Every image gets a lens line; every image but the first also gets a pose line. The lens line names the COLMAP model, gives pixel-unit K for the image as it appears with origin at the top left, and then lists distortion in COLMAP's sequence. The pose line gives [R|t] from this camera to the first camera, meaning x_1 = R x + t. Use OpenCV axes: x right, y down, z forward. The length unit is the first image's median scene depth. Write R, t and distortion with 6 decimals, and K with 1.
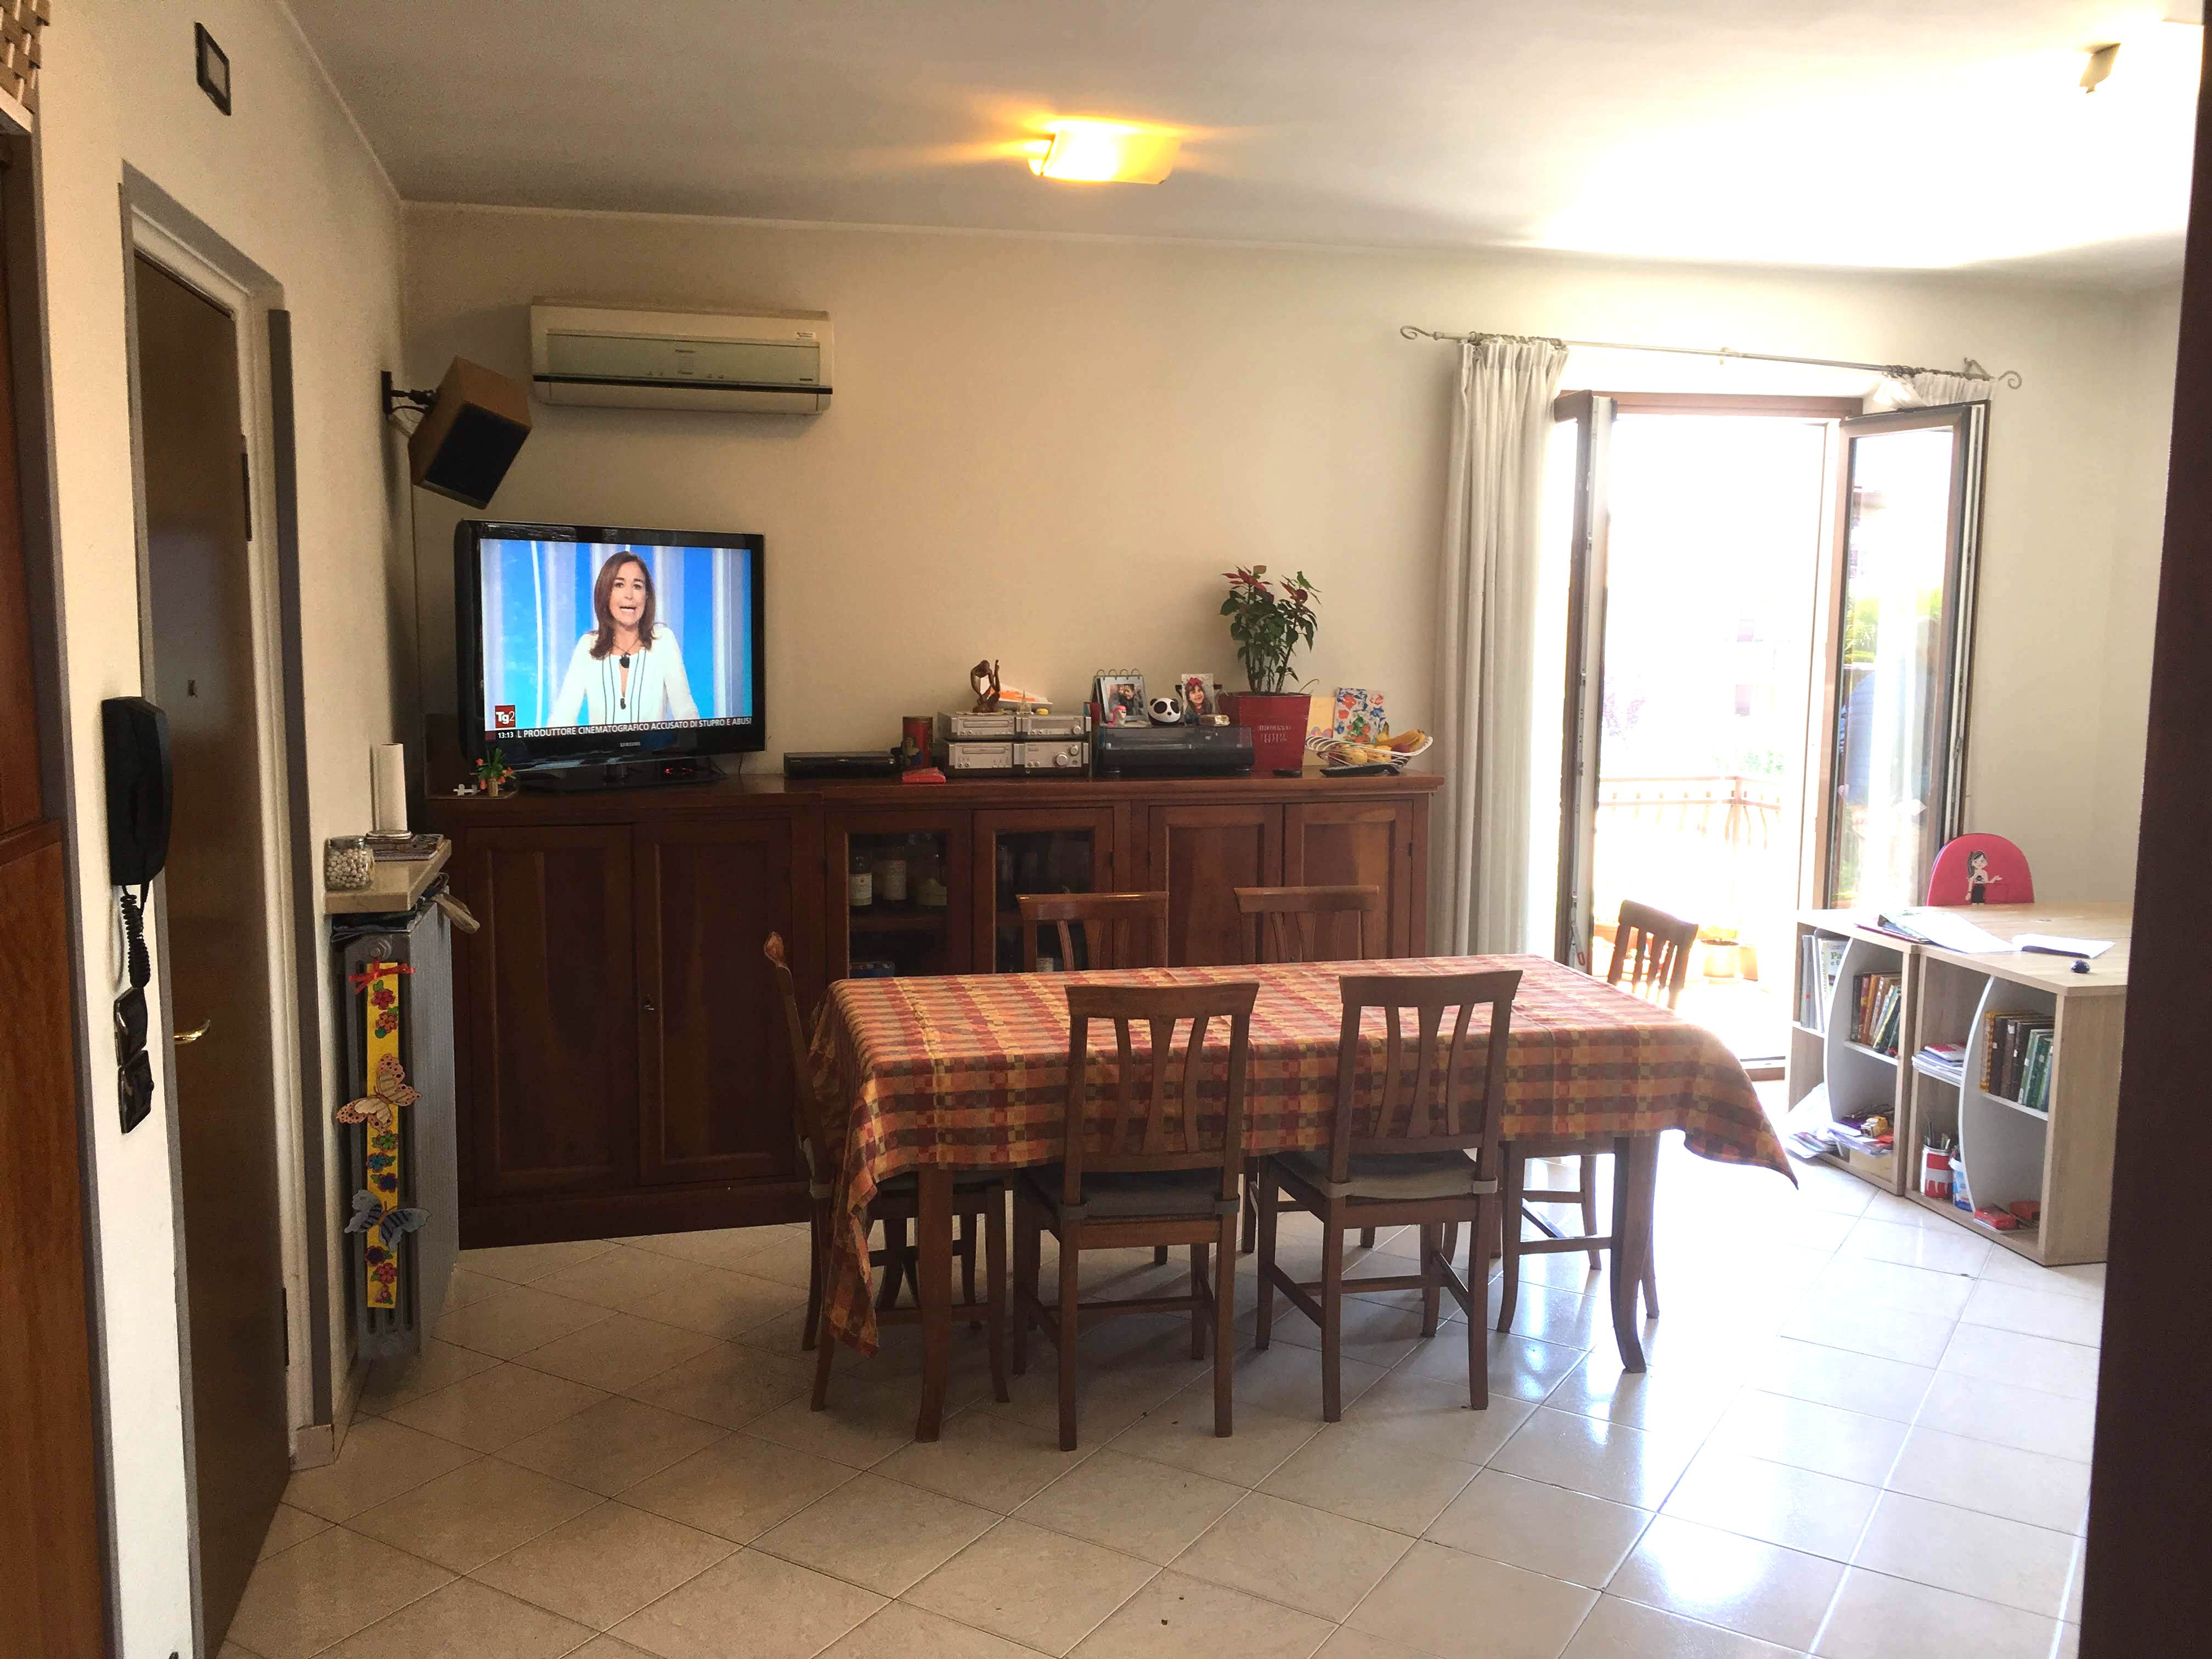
lens RADIAL K [[1883.5, 0, 1102.3], [0, 1883.5, 827.7], [0, 0, 1]] dist [0.067559, -0.065405]
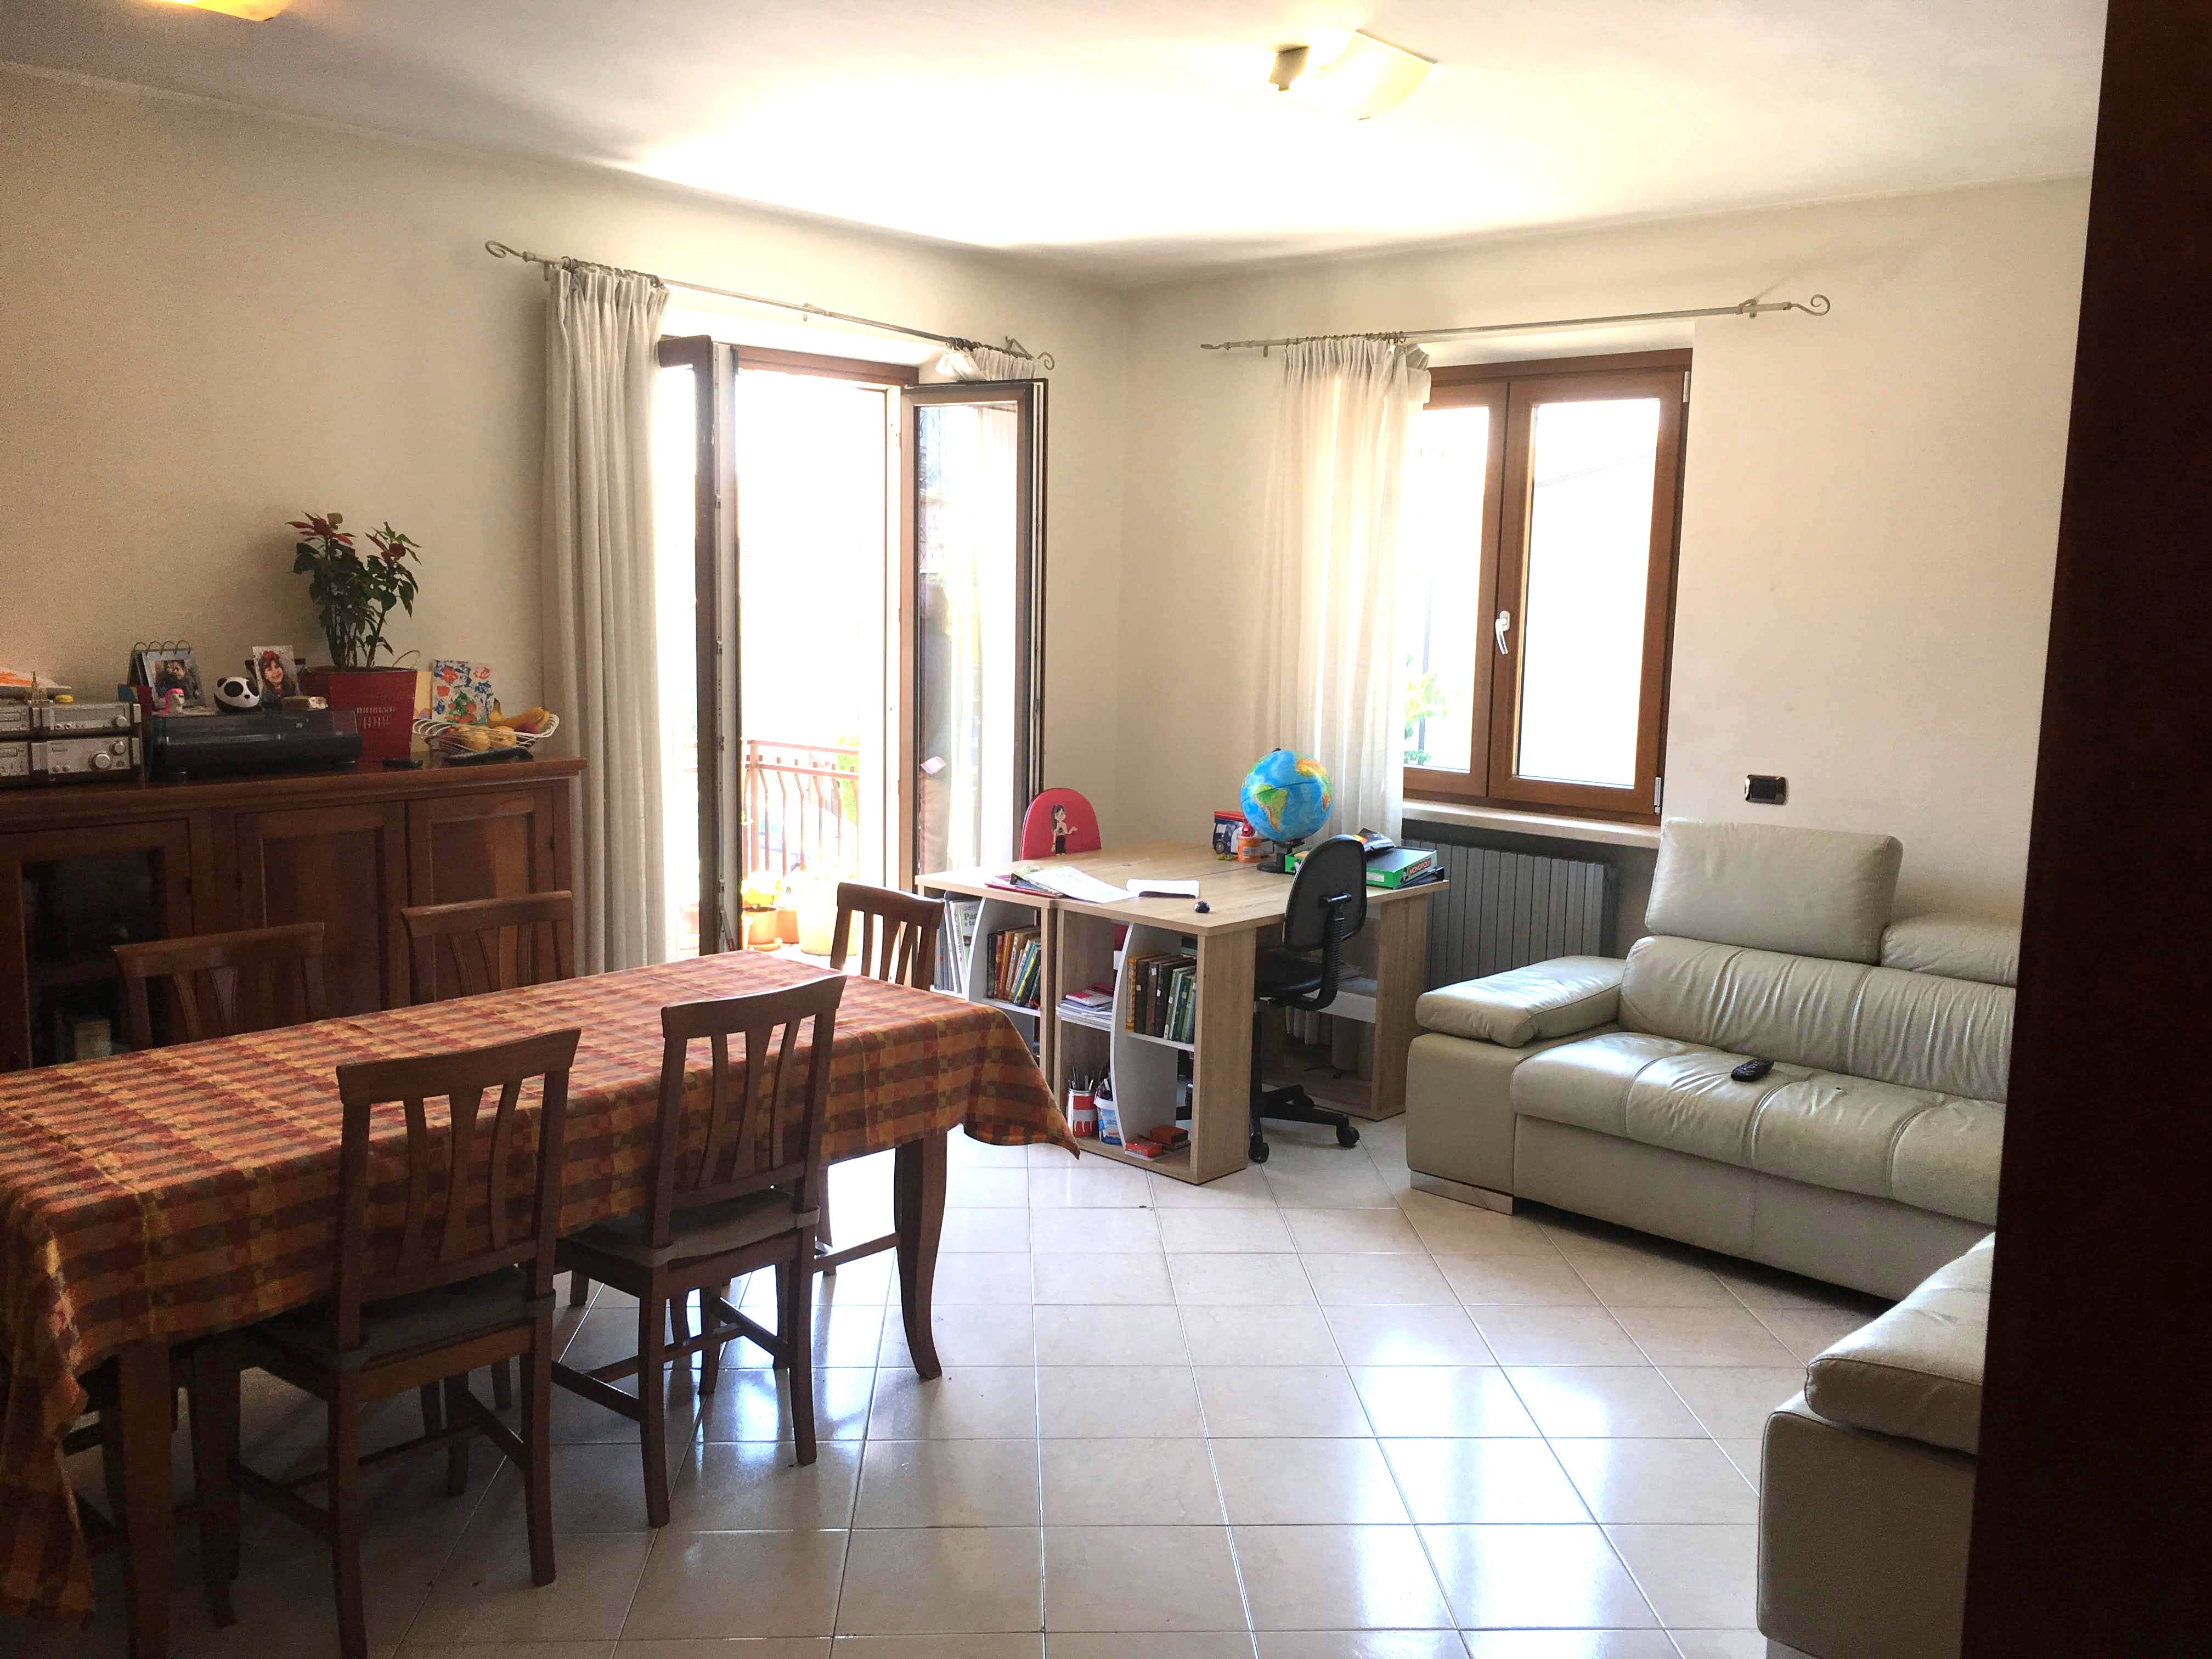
lens RADIAL K [[1883.5, 0, 1114.5], [0, 1883.5, 830.2], [0, 0, 1]] dist [0.067559, -0.065405]
pose [[0.819782, -0.069739, 0.568414, -0.134047], [0.056844, 0.997565, 0.040411, -0.016944], [-0.569848, -0.000817, 0.821750, 0.135306]]
